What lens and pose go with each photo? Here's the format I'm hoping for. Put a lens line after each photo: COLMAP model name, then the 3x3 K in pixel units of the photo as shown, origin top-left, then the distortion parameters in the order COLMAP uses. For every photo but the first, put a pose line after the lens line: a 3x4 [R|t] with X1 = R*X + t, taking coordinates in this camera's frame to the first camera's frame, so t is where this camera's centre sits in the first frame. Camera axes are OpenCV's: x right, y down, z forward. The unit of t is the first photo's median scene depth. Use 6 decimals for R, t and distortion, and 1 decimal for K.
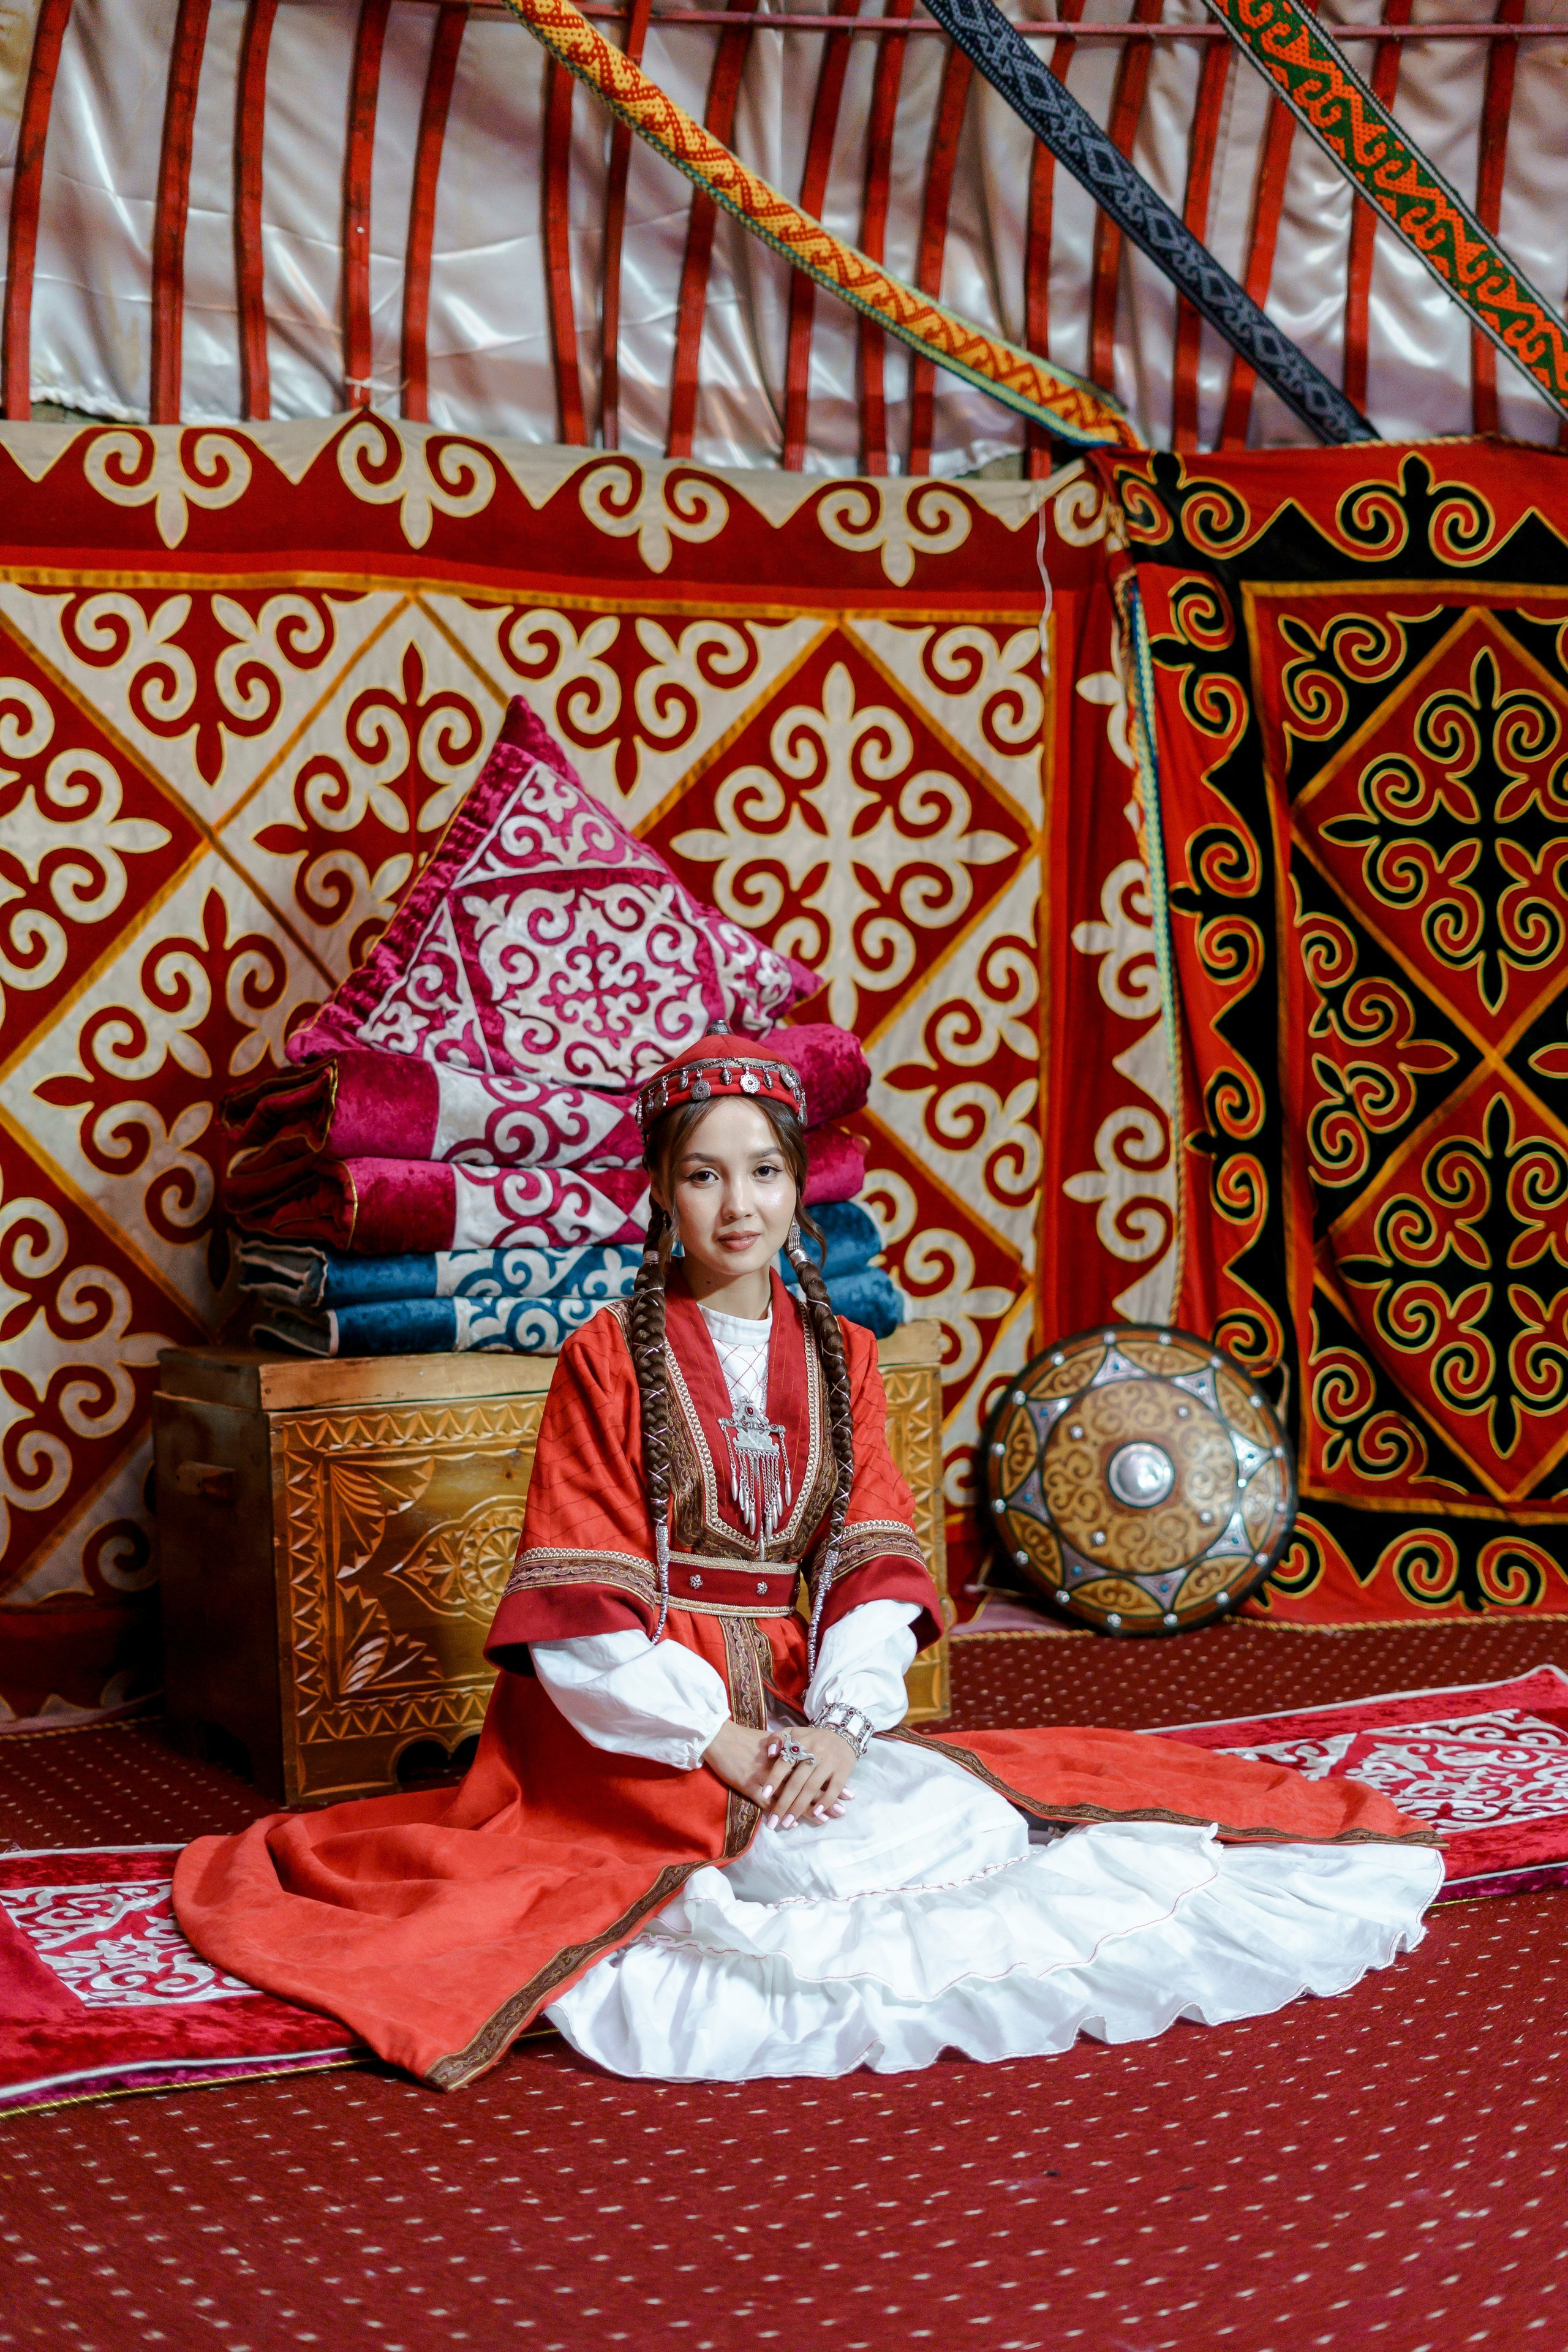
lens RADIAL K [[3379.2, 0, 769.9], [0, 3379.2, 1161.5], [0, 0, 1]] dist [-0.024169, 0.006791]
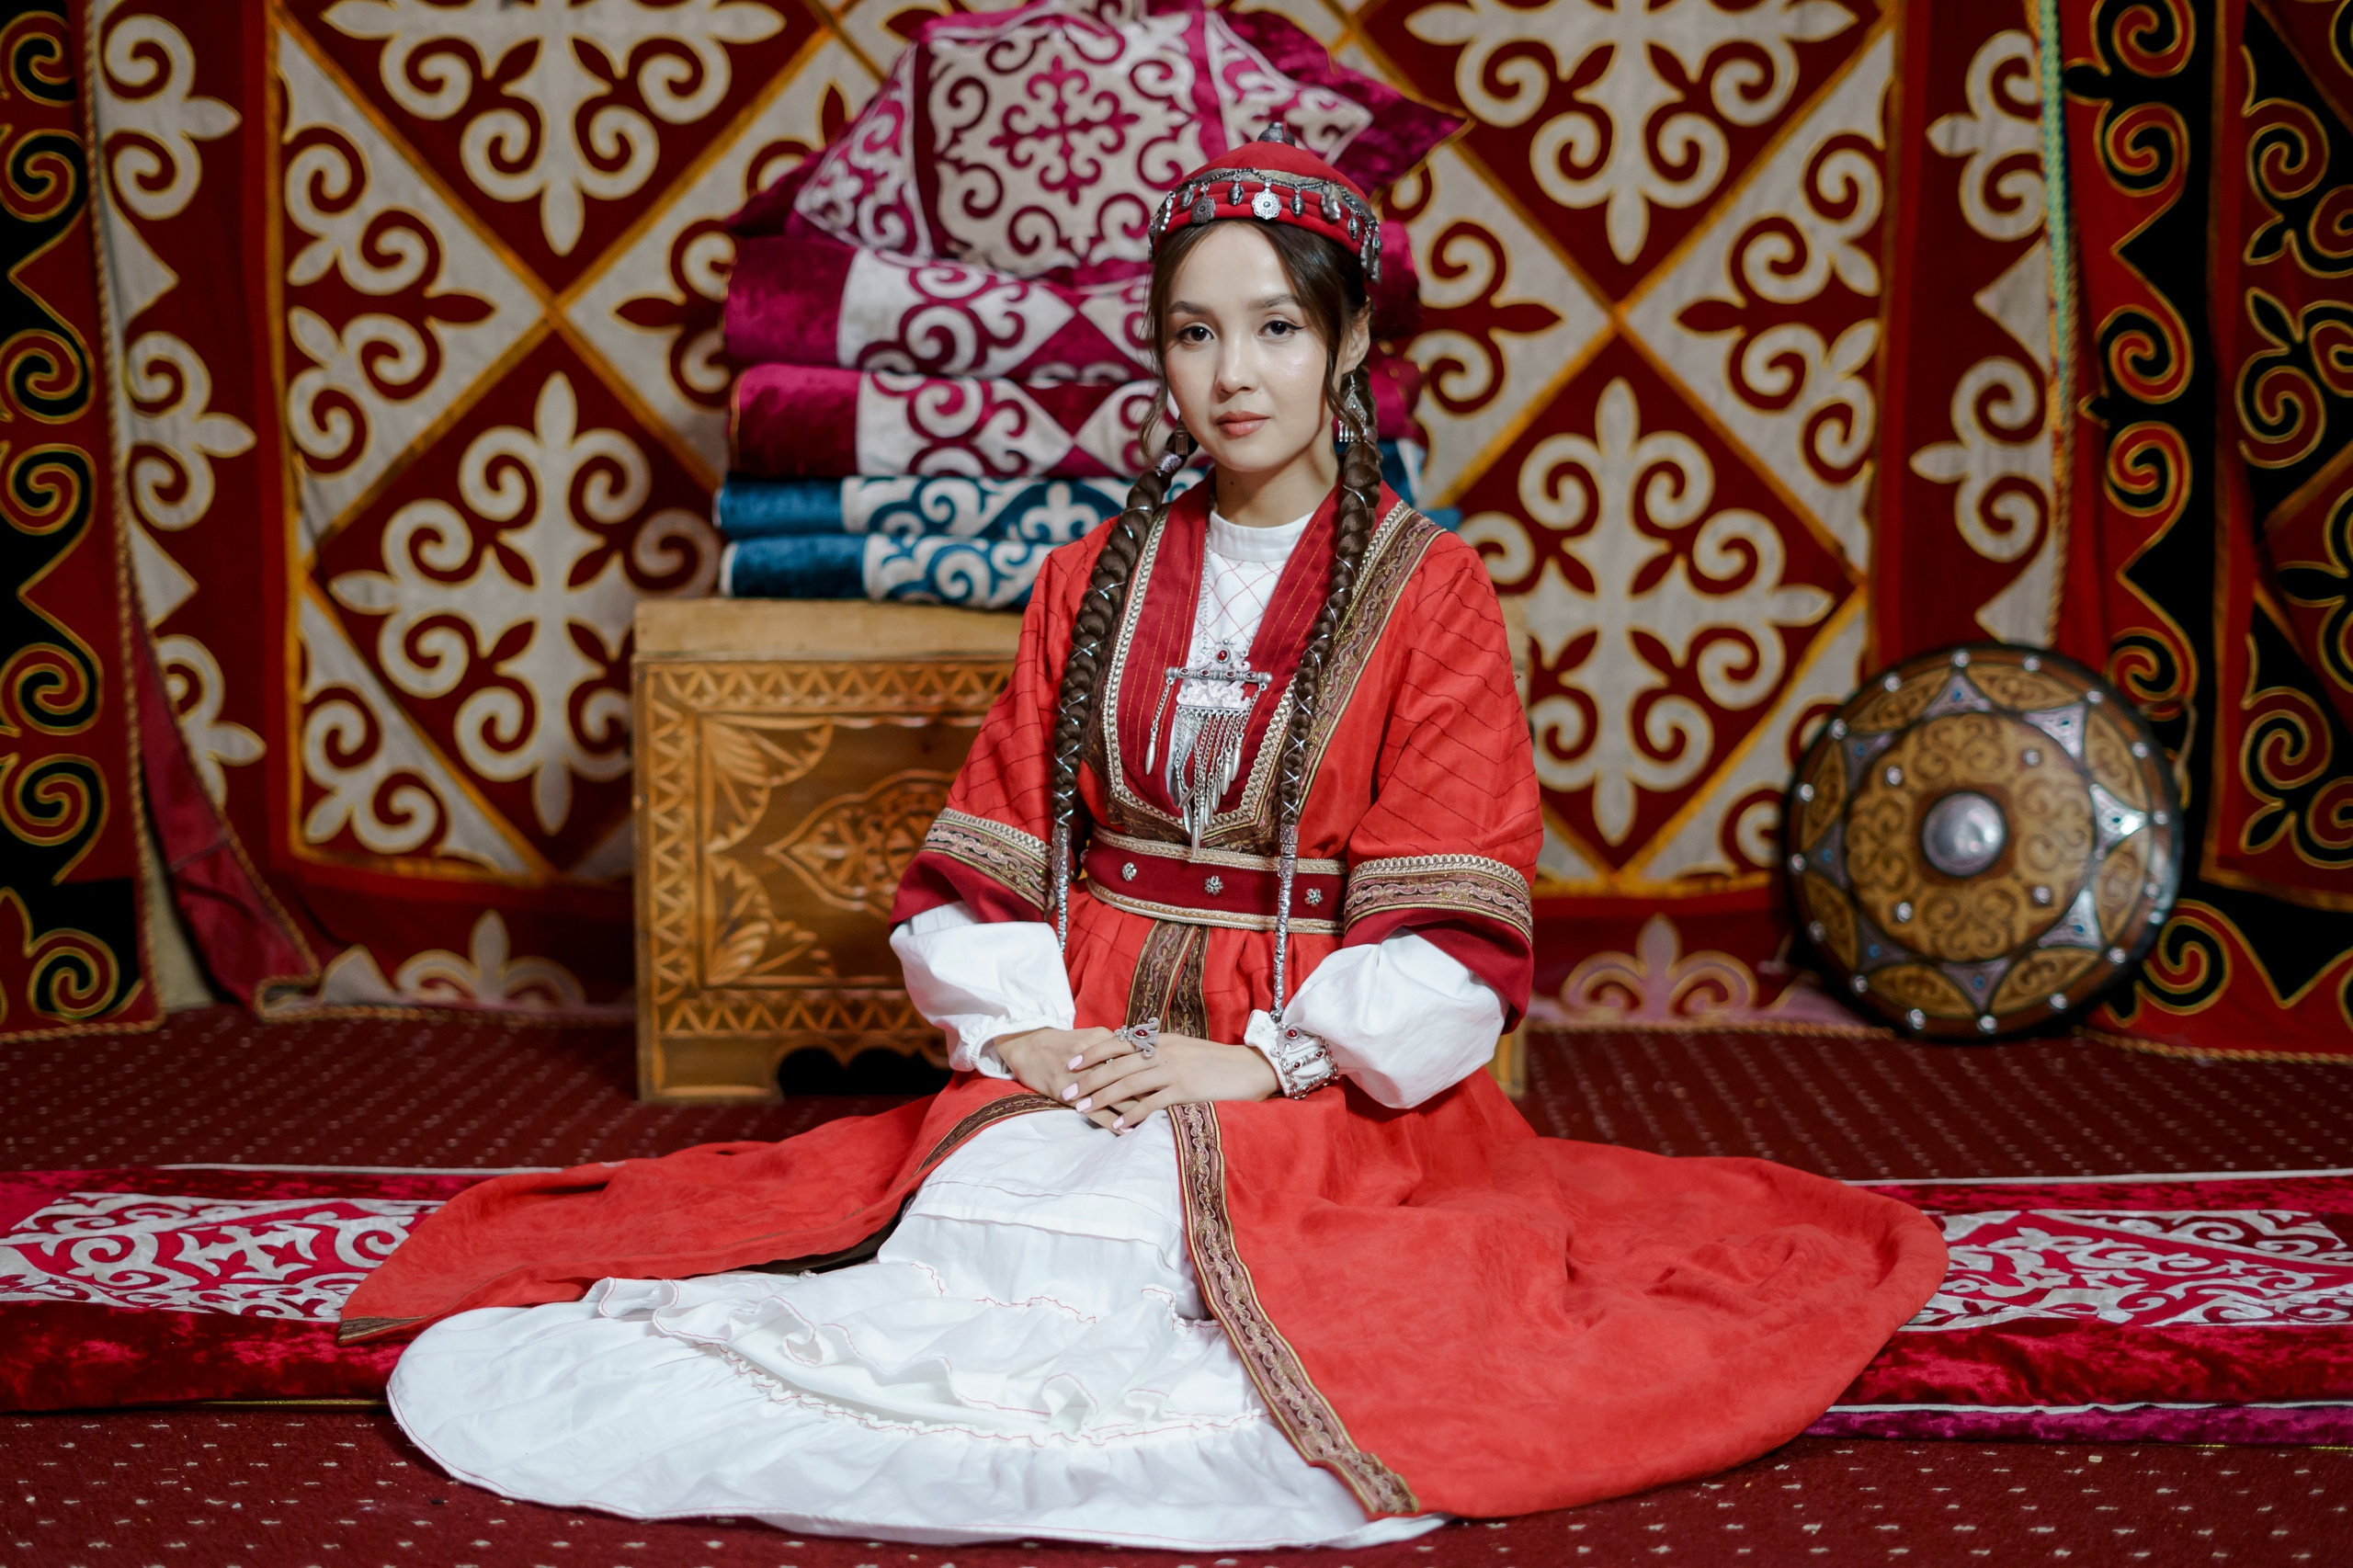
lens RADIAL K [[3768.5, 0, 1123.0], [0, 3768.5, 854.9], [0, 0, 1]] dist [-0.048118, 0.087221]
pose [[0.890348, 0.063403, -0.450845, 0.330346], [-0.032503, 0.996581, 0.075963, 0.038969], [0.454119, -0.052979, 0.889364, 0.152034]]
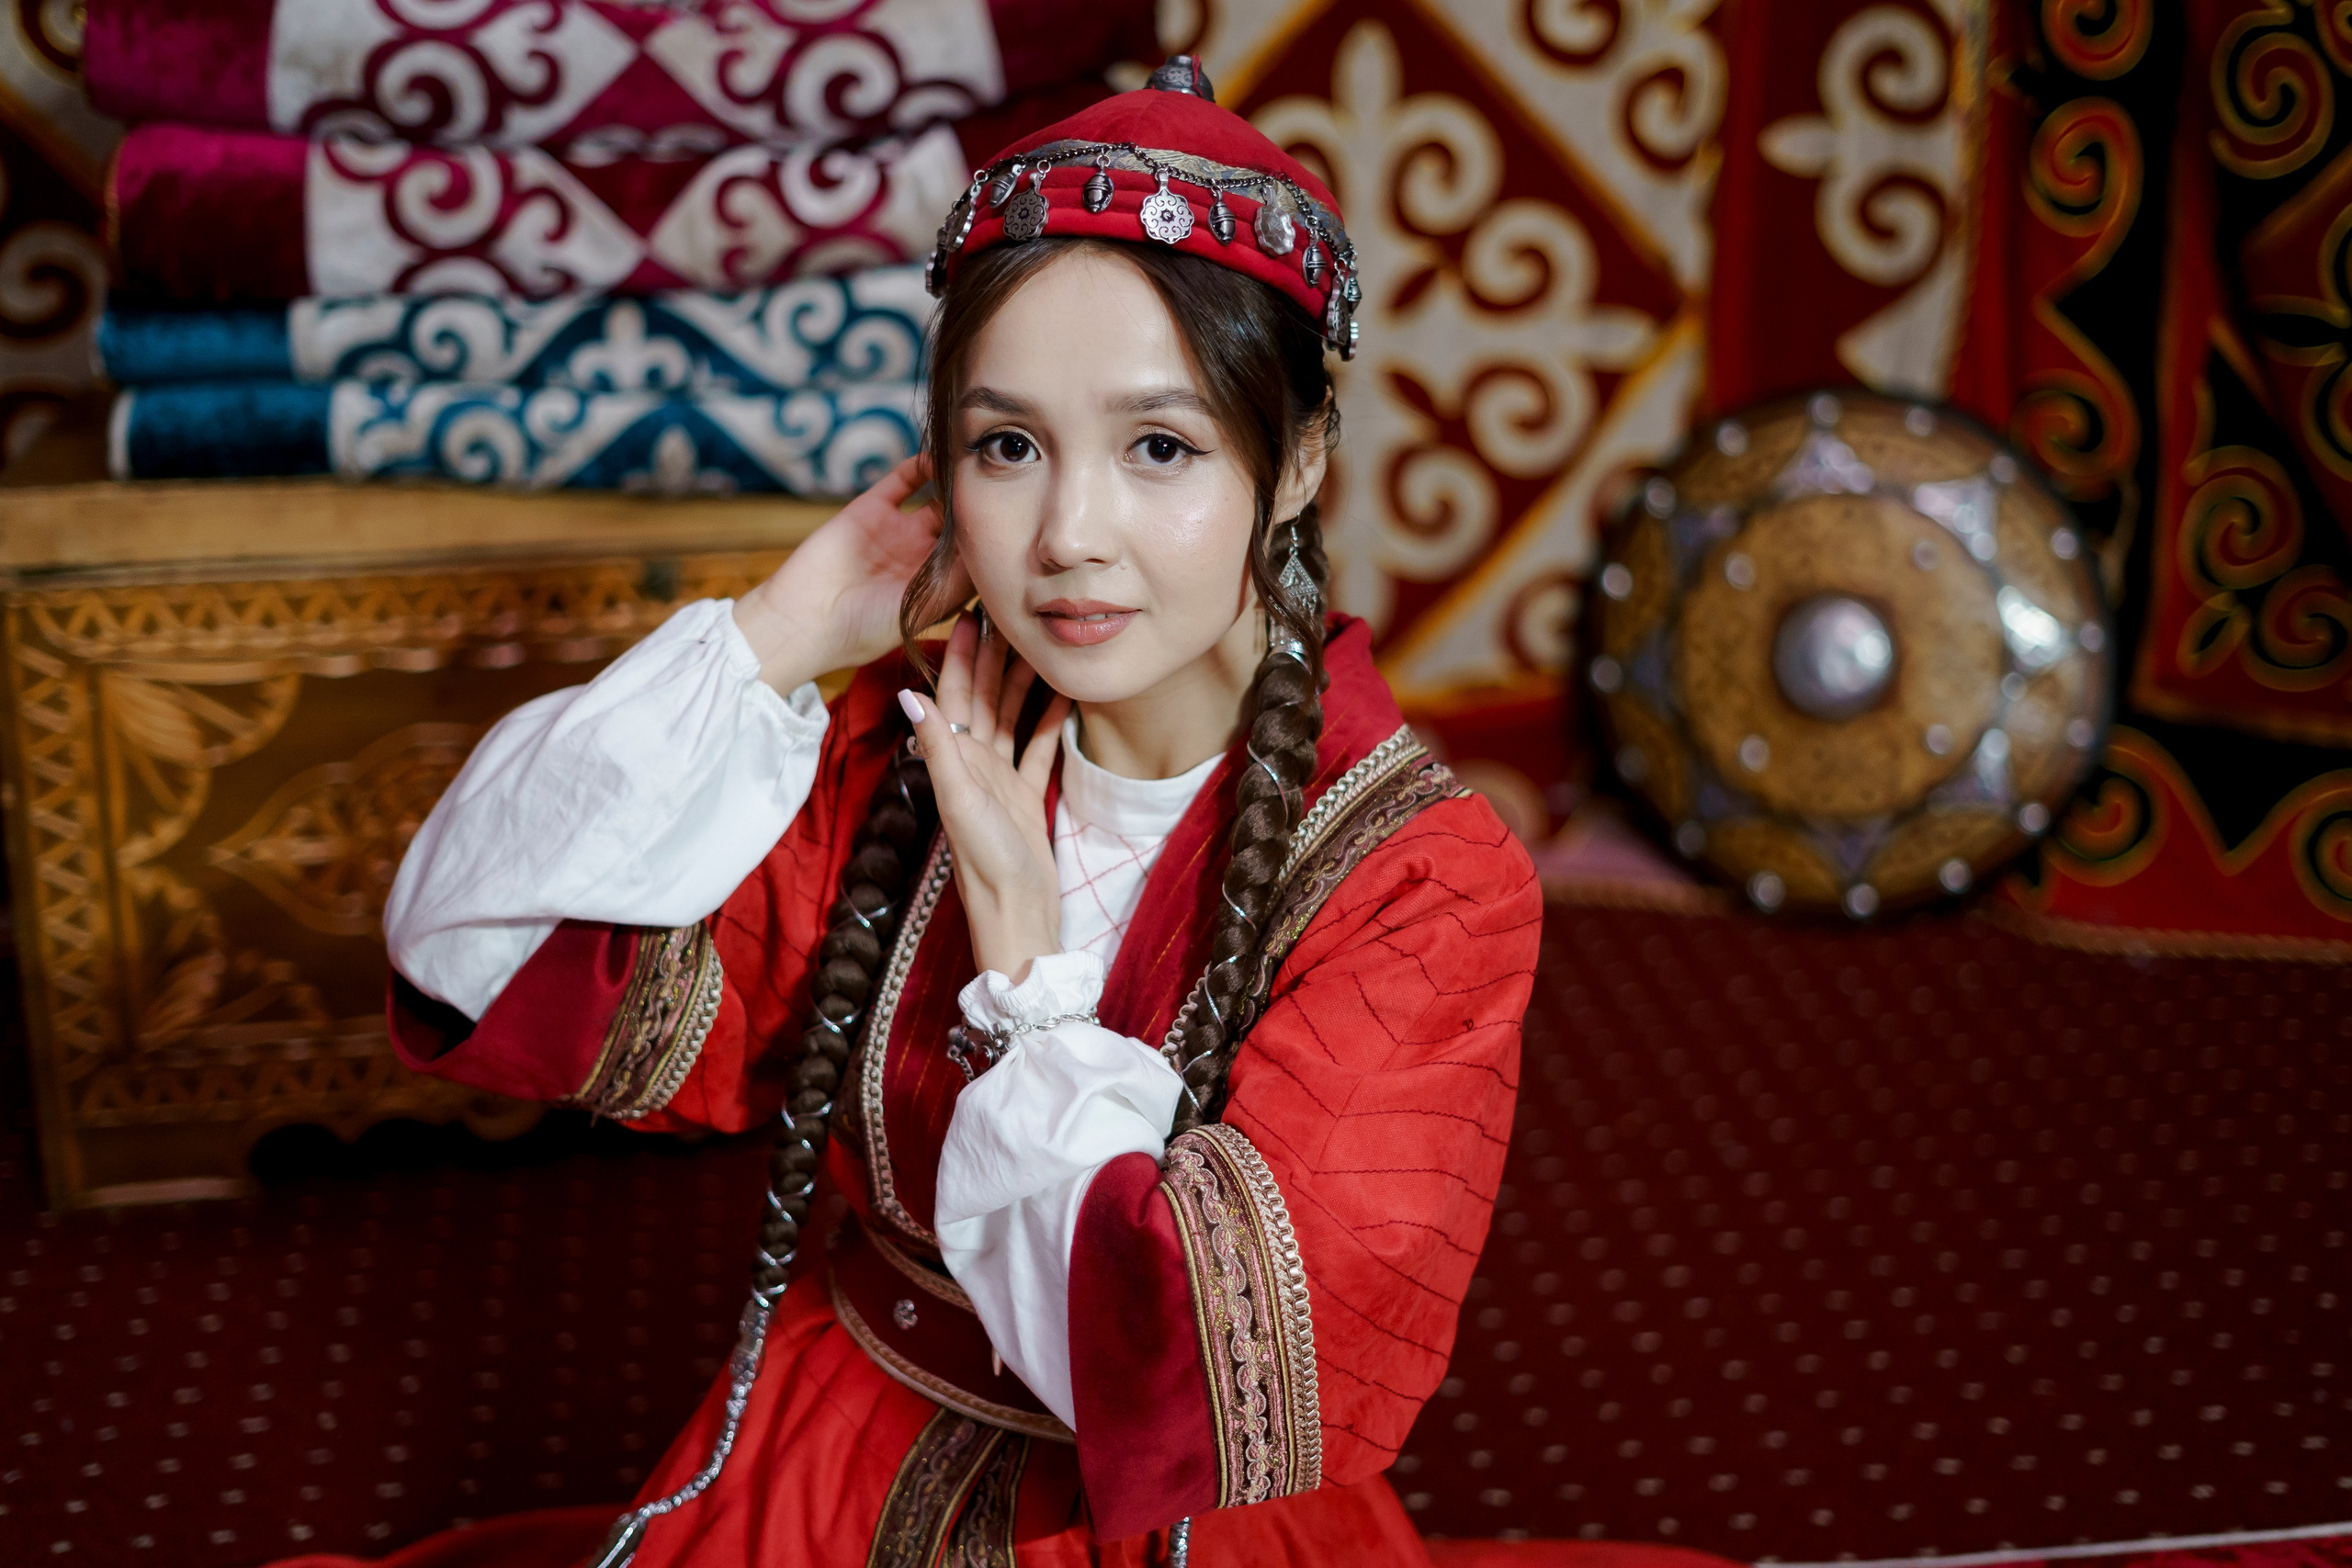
lens RADIAL K [[3481.8, 0, 1177.6], [0, 3481.8, 797.5], [0, 0, 1]] dist [-0.030117, -0.015674]
pose [[0.953672, 0.112875, -0.278870, 0.174443], [-0.030798, 0.958707, 0.282722, -0.051287], [0.299266, -0.261035, 0.917769, 0.412111]]
